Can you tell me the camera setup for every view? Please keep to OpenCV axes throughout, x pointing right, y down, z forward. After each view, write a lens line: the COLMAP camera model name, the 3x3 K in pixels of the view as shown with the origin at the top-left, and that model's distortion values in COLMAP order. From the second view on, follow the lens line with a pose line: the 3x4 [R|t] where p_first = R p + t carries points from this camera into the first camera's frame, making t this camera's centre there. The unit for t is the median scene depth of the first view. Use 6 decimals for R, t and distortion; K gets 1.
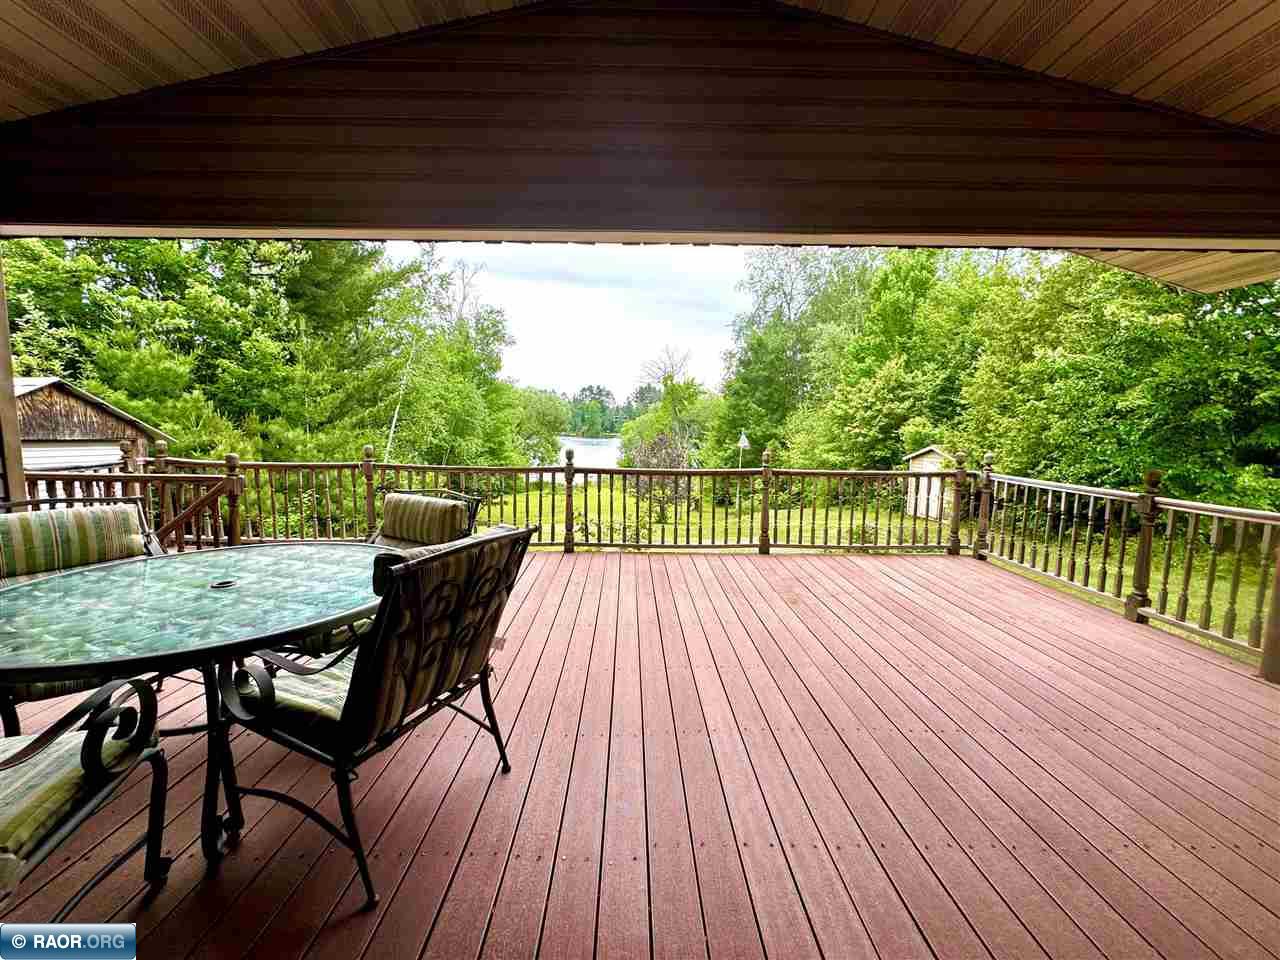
lens RADIAL K [[511.3, 0, 638.6], [0, 511.3, 483.7], [0, 0, 1]] dist [-0.002202, -0.000033]
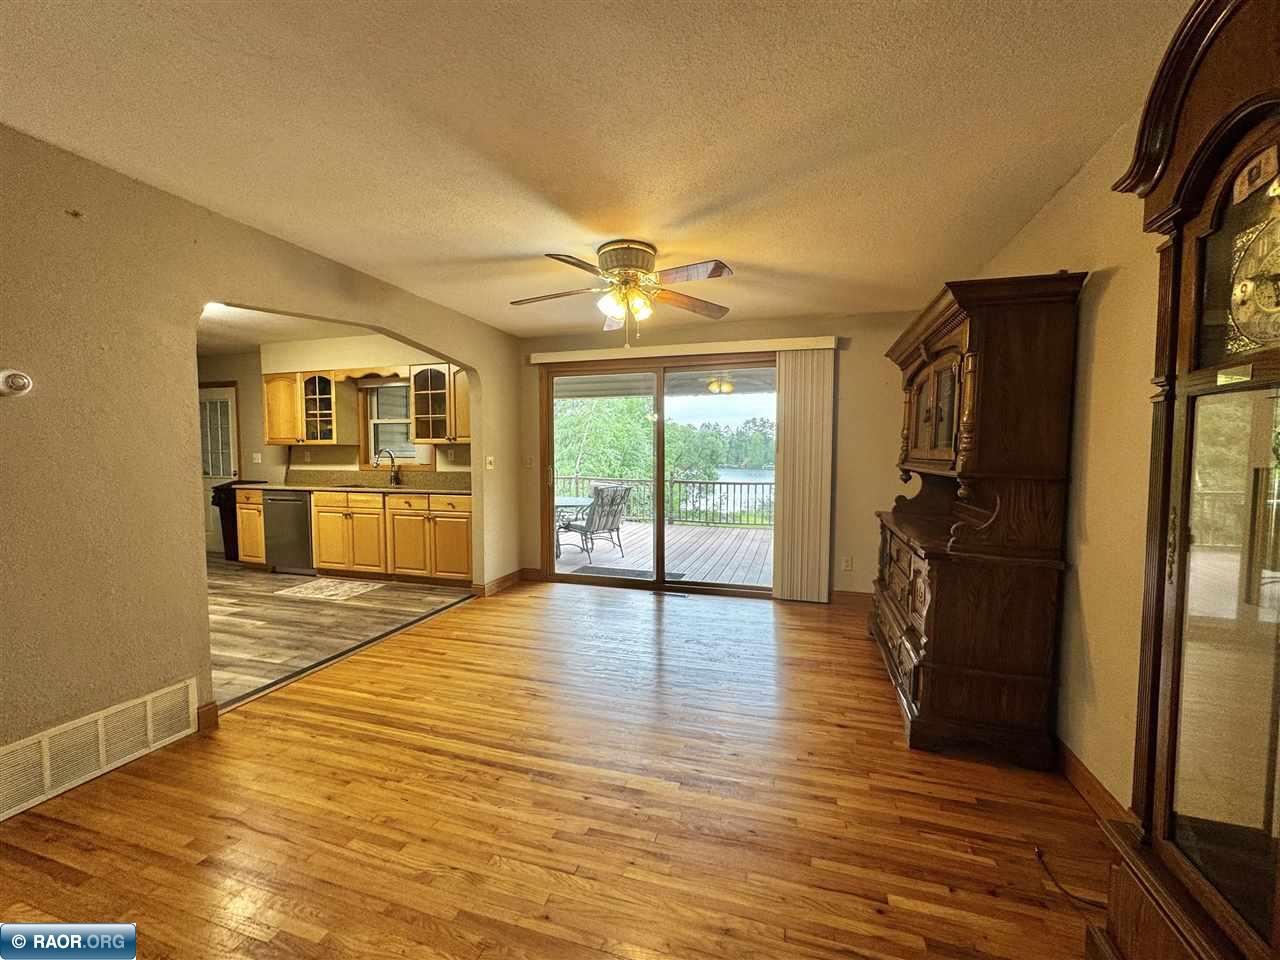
lens RADIAL K [[511.3, 0, 639.1], [0, 511.3, 482.9], [0, 0, 1]] dist [-0.002202, -0.000033]
pose [[0.950331, 0.010142, -0.311074, 0.082061], [-0.030105, 0.997778, -0.059442, 0.022910], [0.309780, 0.065854, 0.948525, -0.204832]]
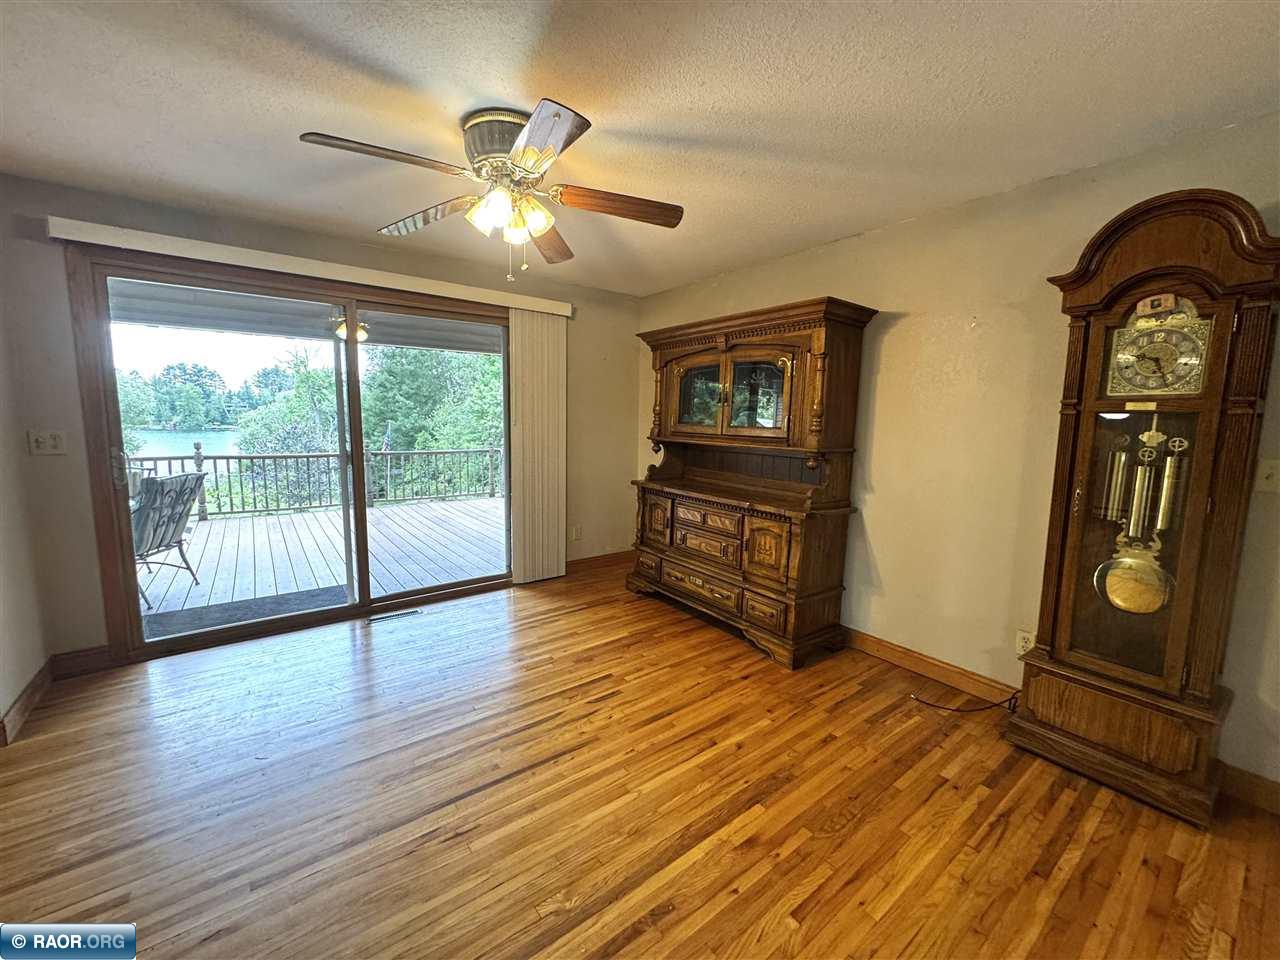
lens RADIAL K [[511.3, 0, 640.8], [0, 511.3, 480.6], [0, 0, 1]] dist [-0.002202, -0.000033]
pose [[0.807346, -0.069443, 0.585979, 0.002323], [0.063017, 0.997519, 0.031391, 0.014520], [-0.586704, 0.011583, 0.809718, -0.170031]]
